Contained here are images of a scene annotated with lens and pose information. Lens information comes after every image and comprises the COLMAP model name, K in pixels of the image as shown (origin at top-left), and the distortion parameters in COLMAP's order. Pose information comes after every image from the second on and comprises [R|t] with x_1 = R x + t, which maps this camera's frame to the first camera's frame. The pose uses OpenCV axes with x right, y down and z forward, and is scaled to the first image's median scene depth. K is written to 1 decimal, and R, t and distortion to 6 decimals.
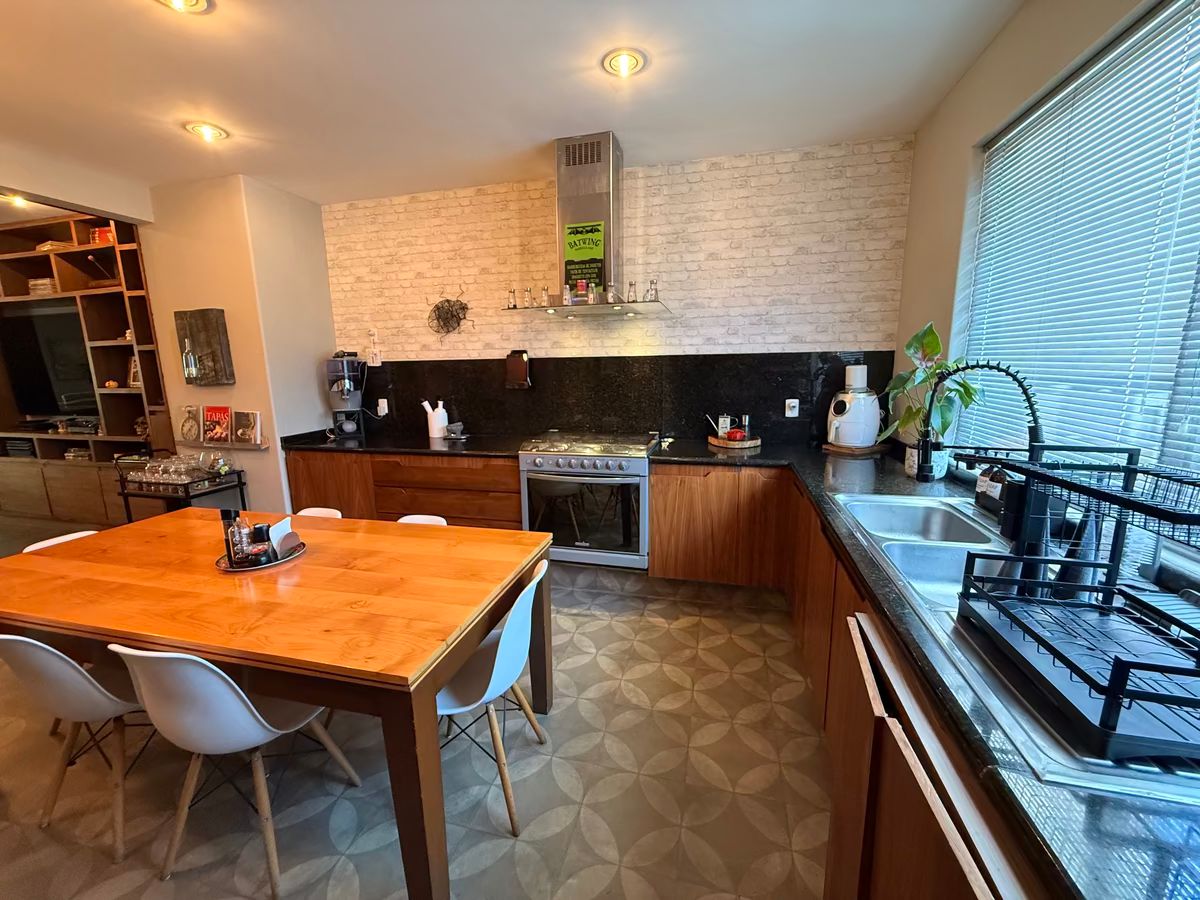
lens RADIAL K [[481.4, 0, 600.0], [0, 481.4, 450.0], [0, 0, 1]] dist [-0.001048, -0.000162]
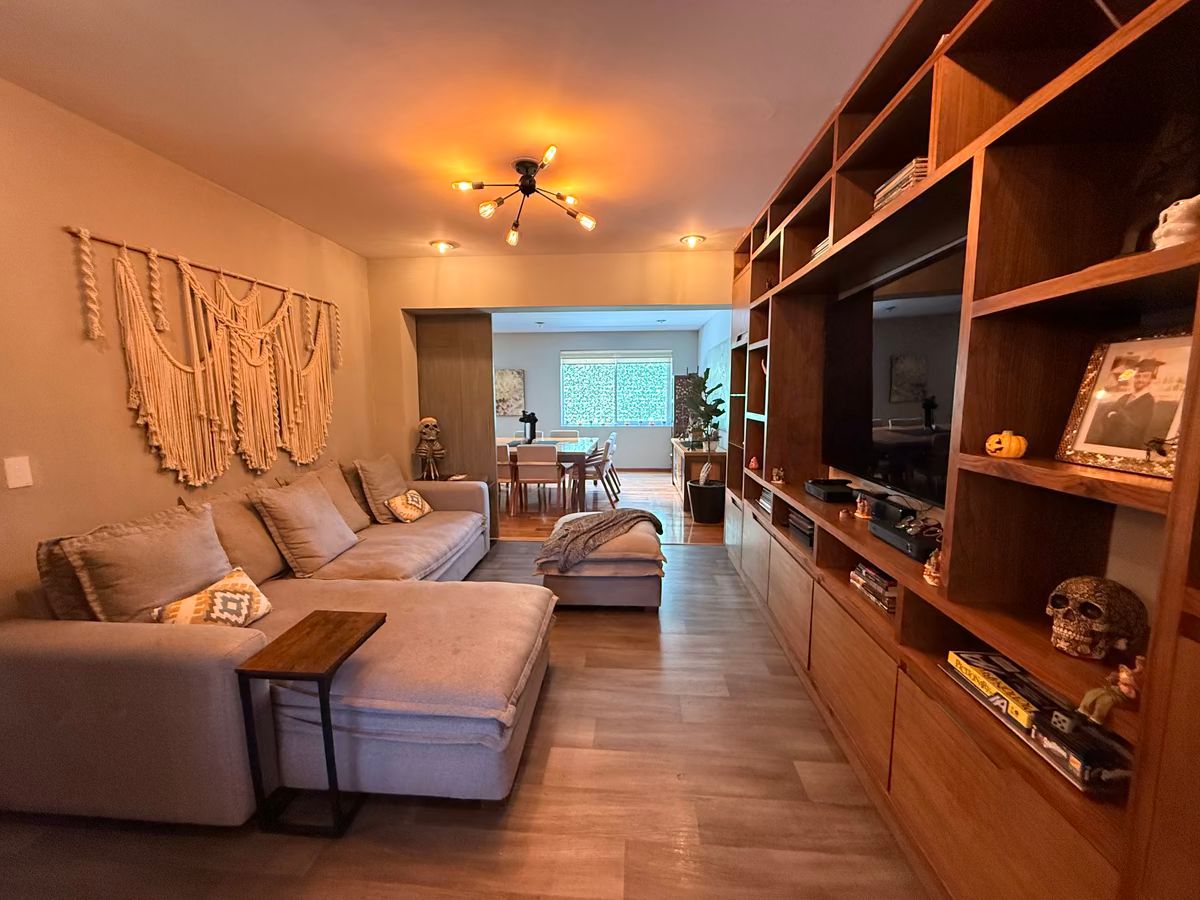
lens RADIAL K [[481.4, 0, 600.0], [0, 481.4, 450.0], [0, 0, 1]] dist [-0.001048, -0.000162]
pose [[0.176941, 0.132330, -0.975285, -0.778117], [-0.177168, 0.979016, 0.100694, -0.119441], [0.968144, 0.154973, 0.196672, 0.709680]]
